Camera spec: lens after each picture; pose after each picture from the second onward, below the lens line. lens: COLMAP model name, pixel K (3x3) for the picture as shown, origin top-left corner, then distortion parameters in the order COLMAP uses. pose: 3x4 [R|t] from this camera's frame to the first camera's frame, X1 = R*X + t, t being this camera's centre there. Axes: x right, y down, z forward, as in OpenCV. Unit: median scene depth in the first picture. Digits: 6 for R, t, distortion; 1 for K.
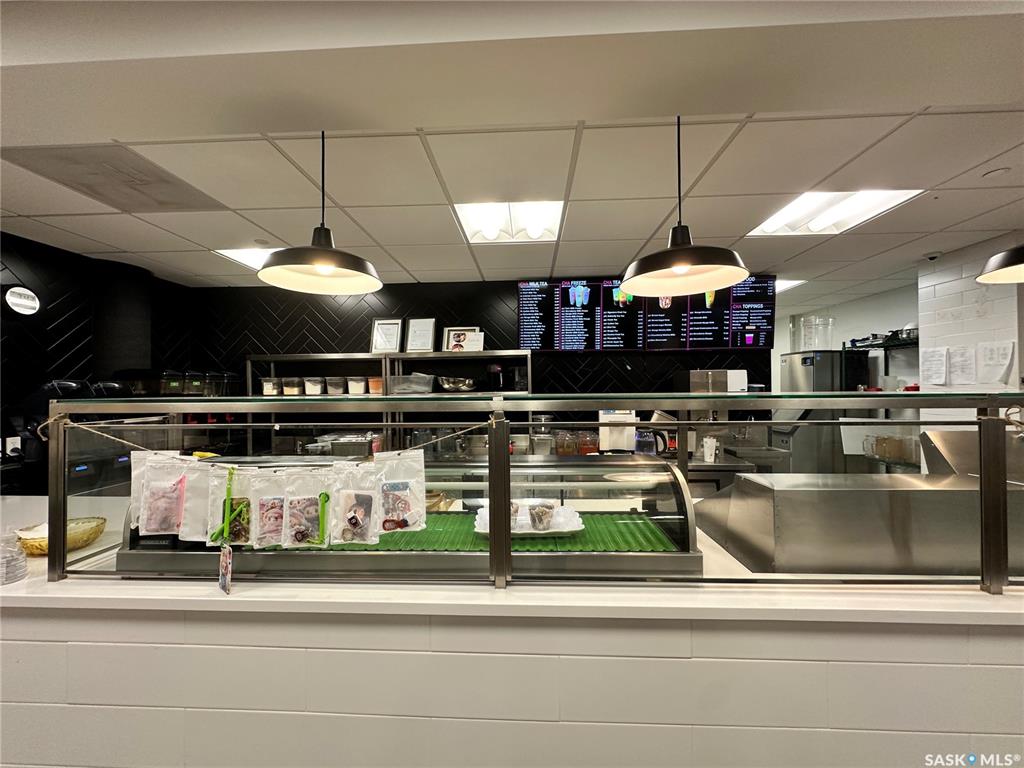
lens RADIAL K [[411.6, 0, 511.3], [0, 411.6, 383.2], [0, 0, 1]] dist [-0.007753, 0.001044]
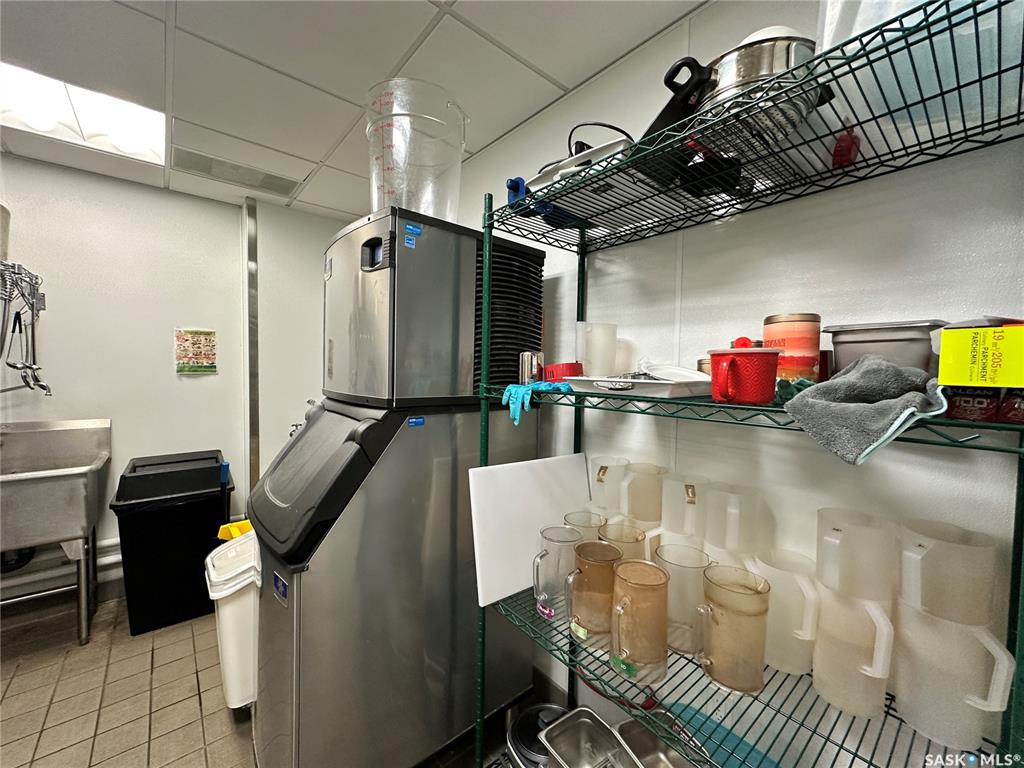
lens RADIAL K [[407.6, 0, 508.0], [0, 407.6, 384.3], [0, 0, 1]] dist [-0.001953, 0.000757]
pose [[0.734312, -0.008374, 0.678761, 0.768900], [-0.027733, 0.998719, 0.042324, 0.019200], [-0.678245, -0.049903, 0.733139, 0.949810]]
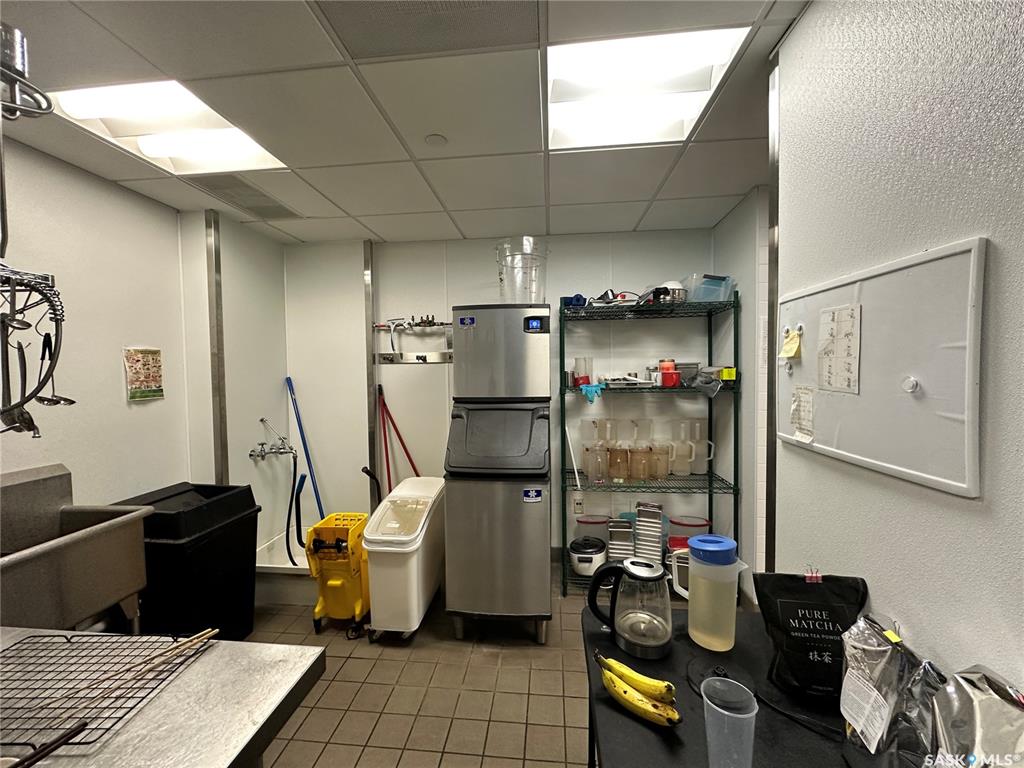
lens RADIAL K [[407.6, 0, 510.1], [0, 407.6, 379.6], [0, 0, 1]] dist [-0.001953, 0.000757]
pose [[0.056257, -0.018725, 0.998241, 0.269898], [0.004120, 0.999820, 0.018522, 0.006880], [-0.998408, 0.003070, 0.056324, 1.266338]]
